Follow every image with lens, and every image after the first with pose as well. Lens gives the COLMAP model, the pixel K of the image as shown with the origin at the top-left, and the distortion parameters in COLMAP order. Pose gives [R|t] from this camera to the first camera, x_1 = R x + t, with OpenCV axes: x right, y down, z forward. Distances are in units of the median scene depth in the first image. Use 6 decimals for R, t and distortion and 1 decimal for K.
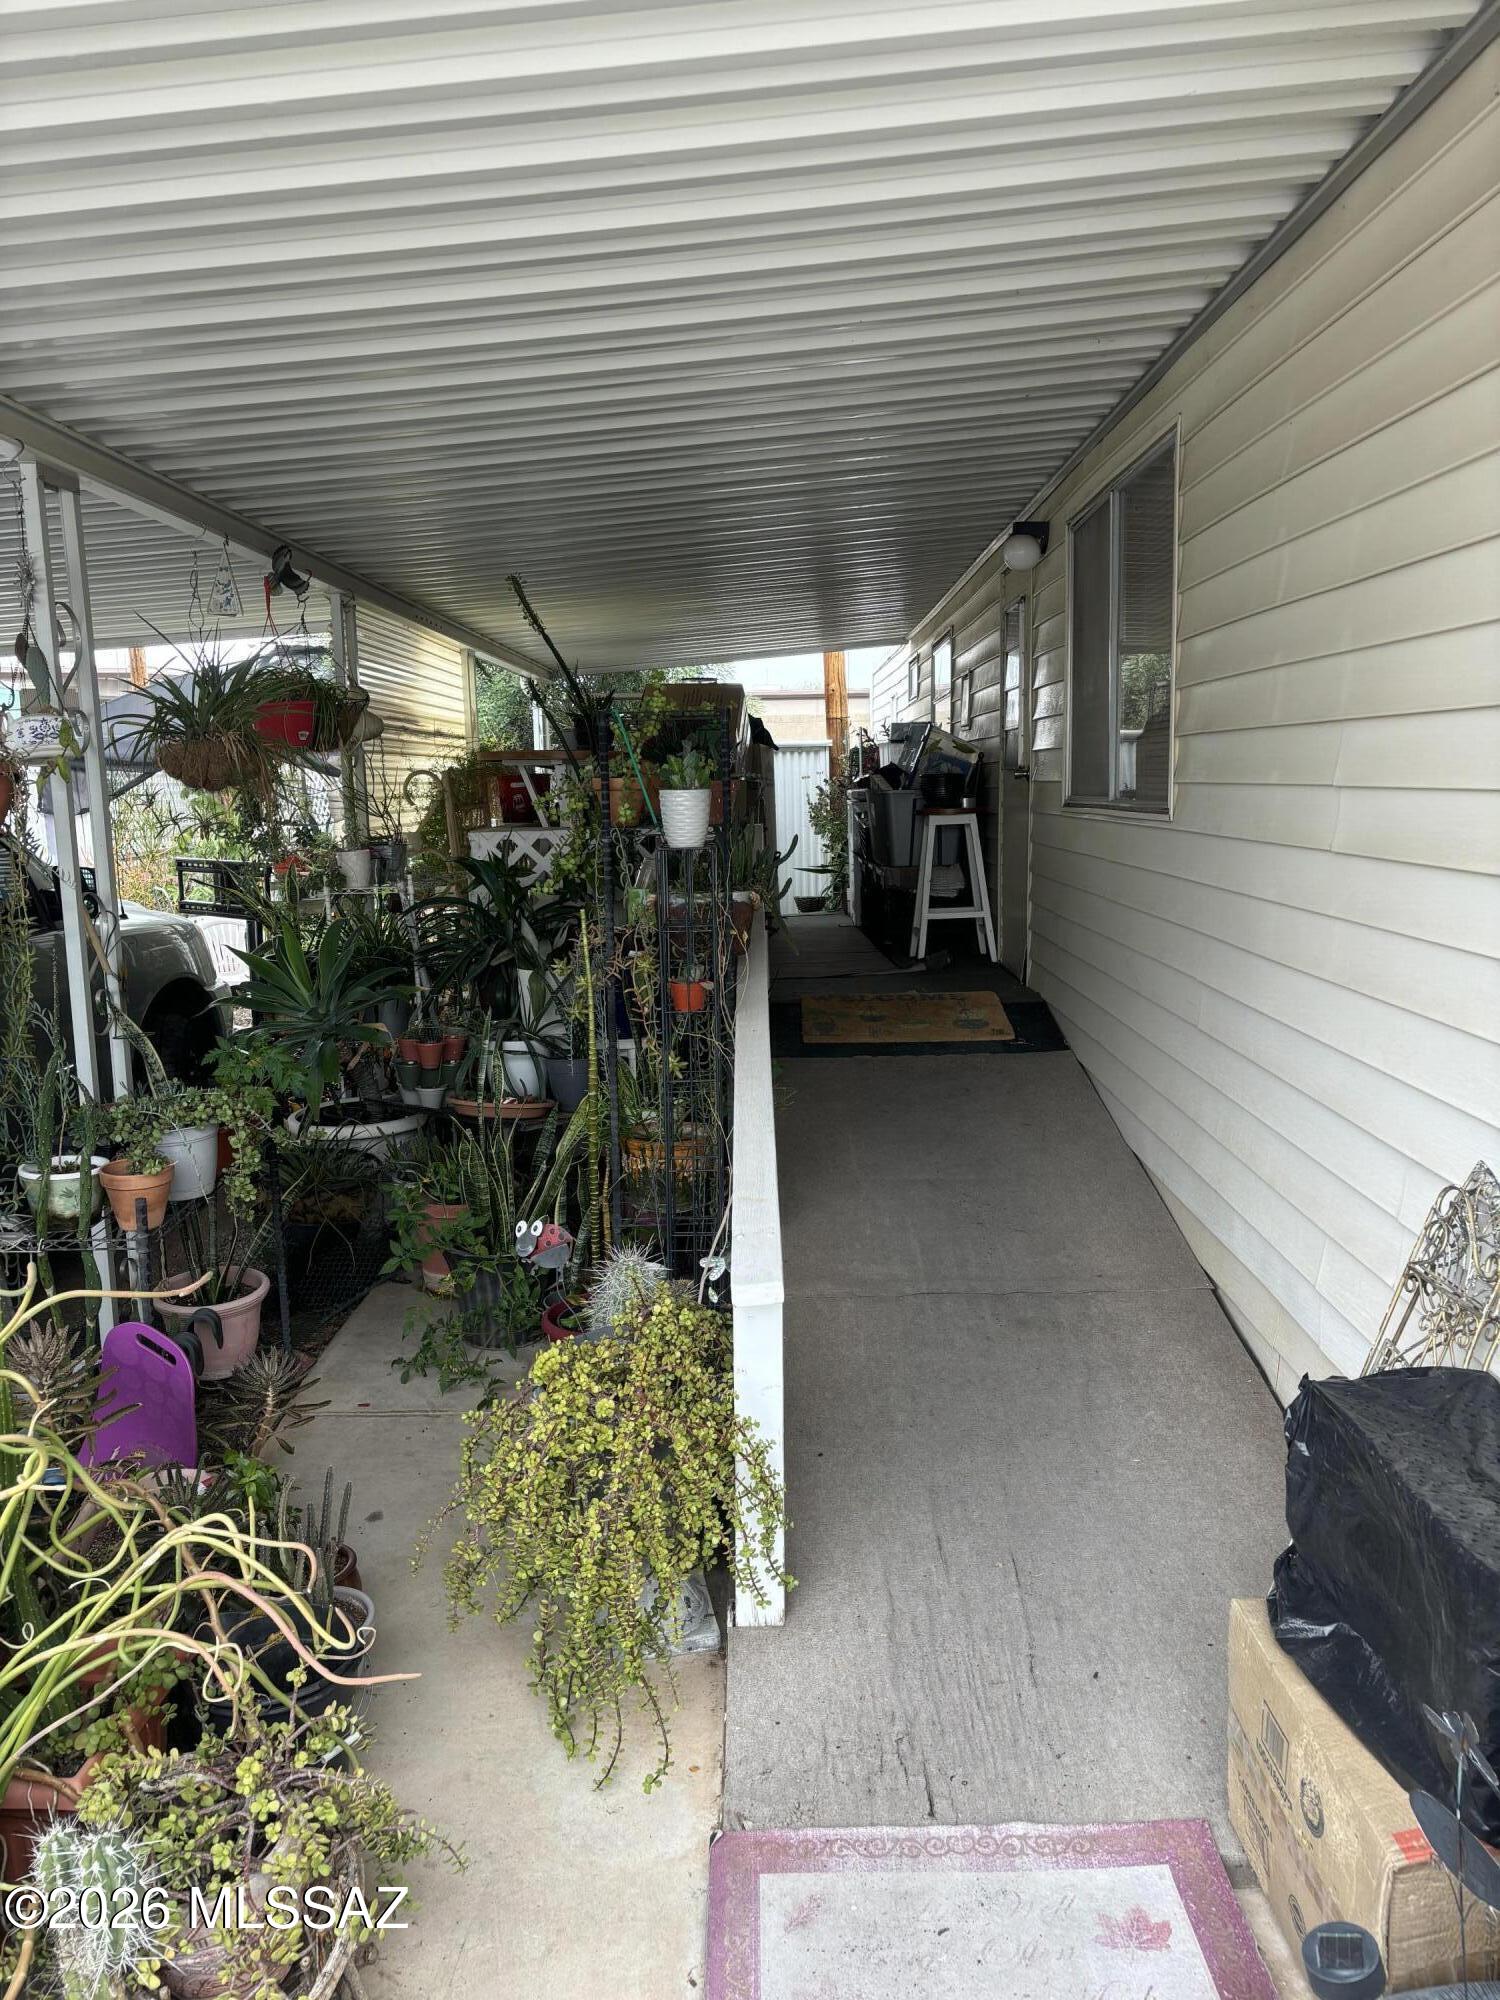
lens RADIAL K [[1485.7, 0, 759.0], [0, 1485.7, 1003.0], [0, 0, 1]] dist [0.049125, -0.060594]
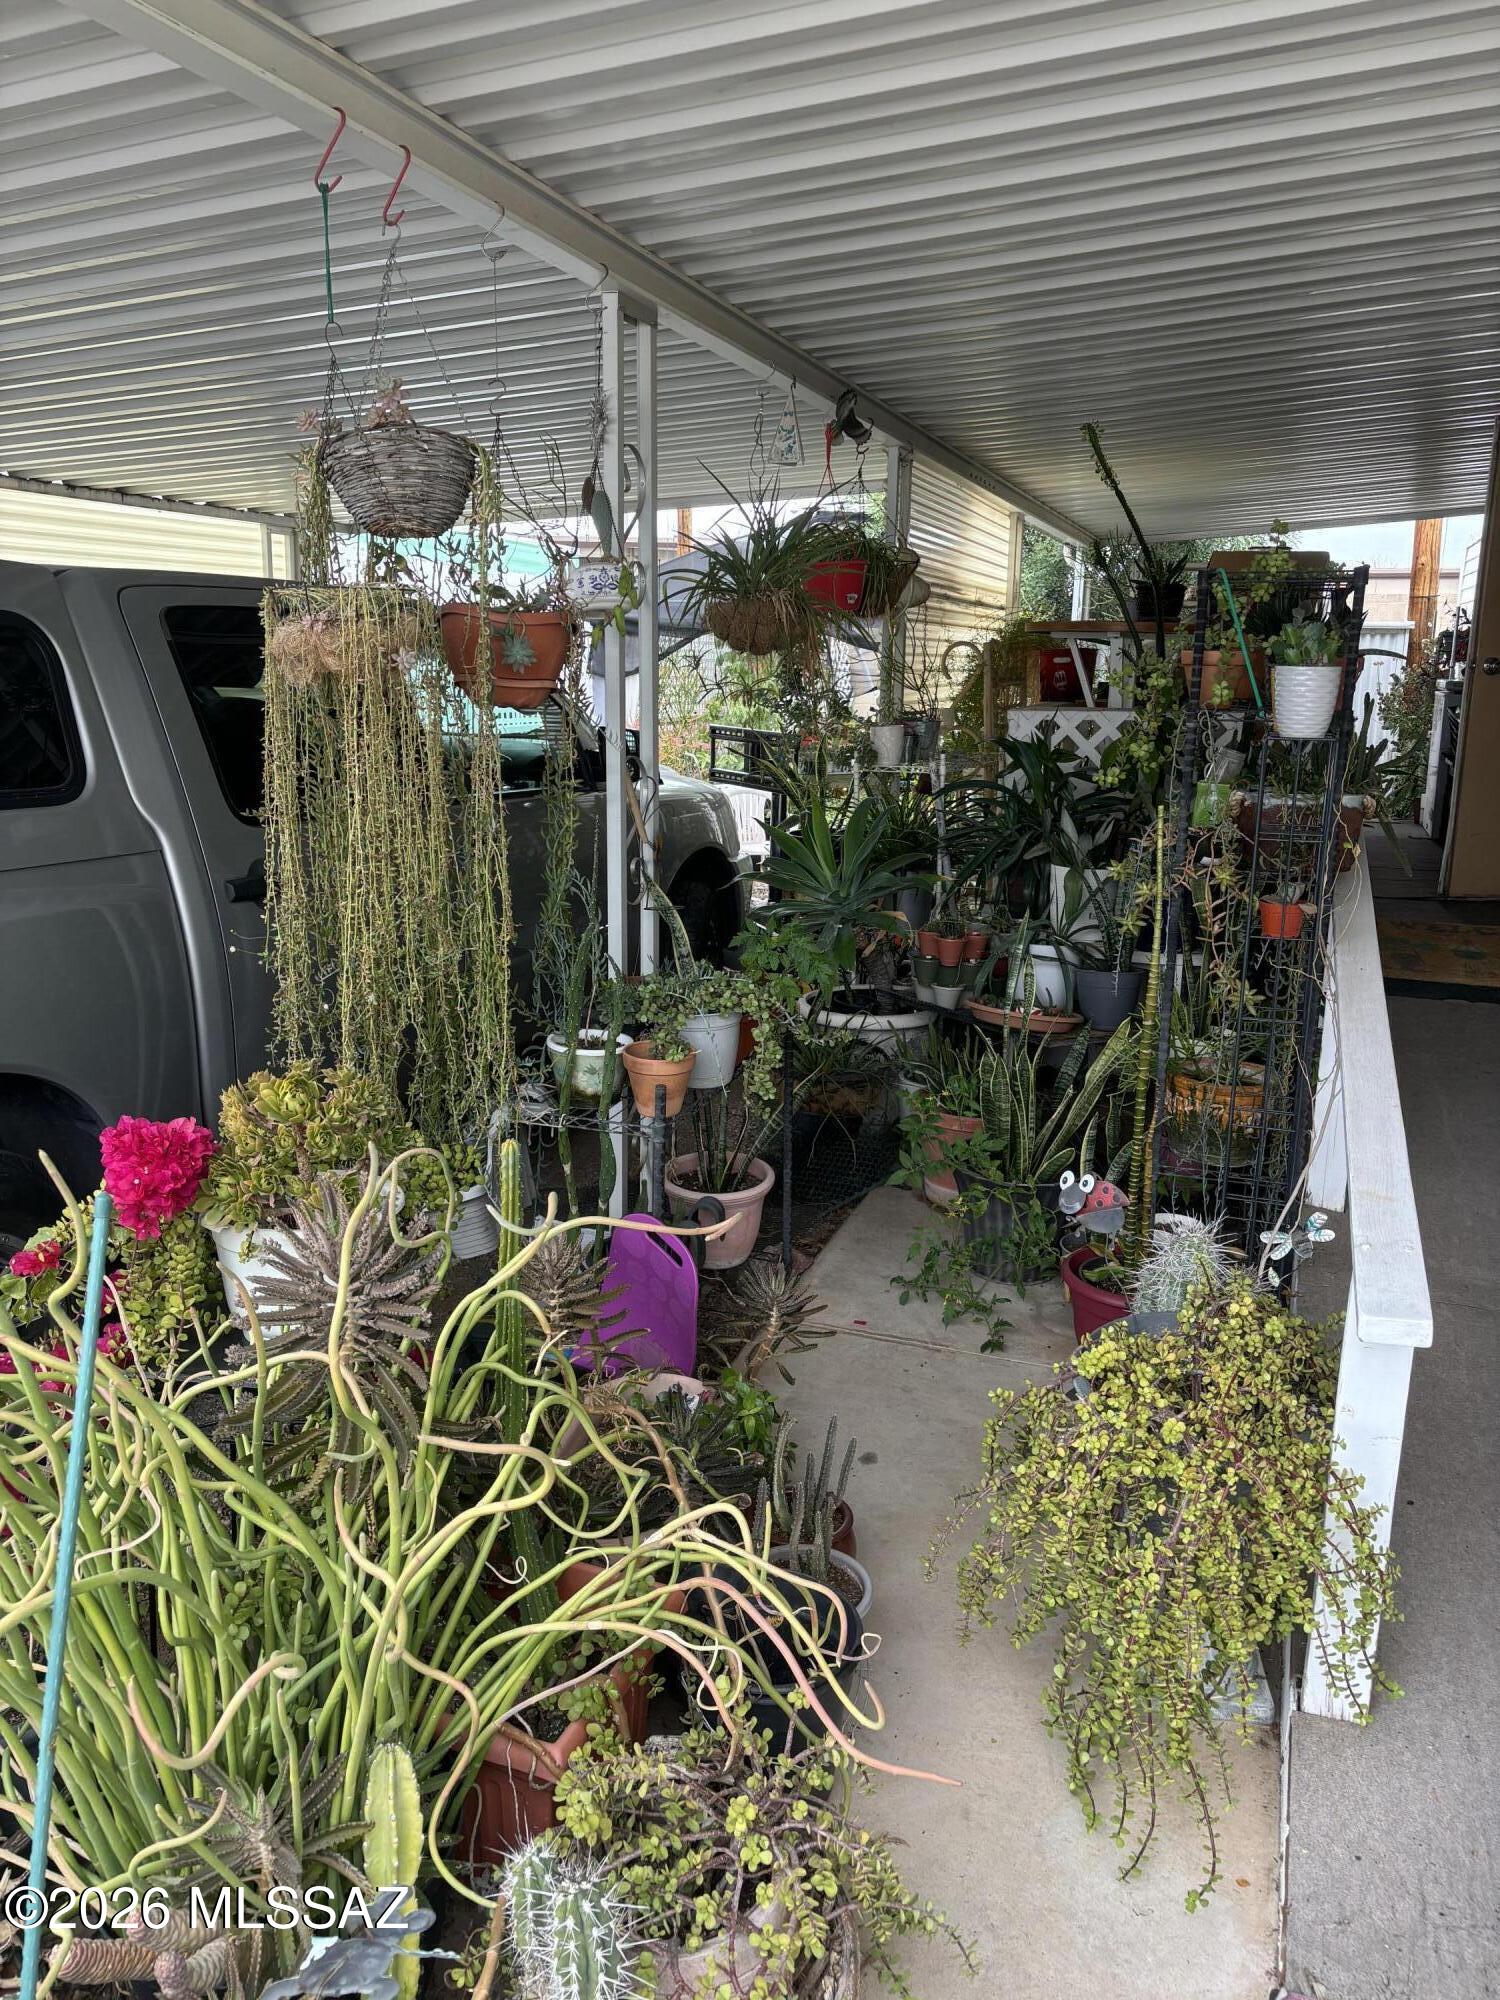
lens RADIAL K [[1485.7, 0, 759.0], [0, 1485.7, 1003.0], [0, 0, 1]] dist [0.049125, -0.060594]
pose [[0.944284, 0.106741, -0.311343, -0.055015], [-0.082541, 0.992521, 0.089935, -0.008488], [0.318614, -0.059226, 0.946032, 0.108782]]
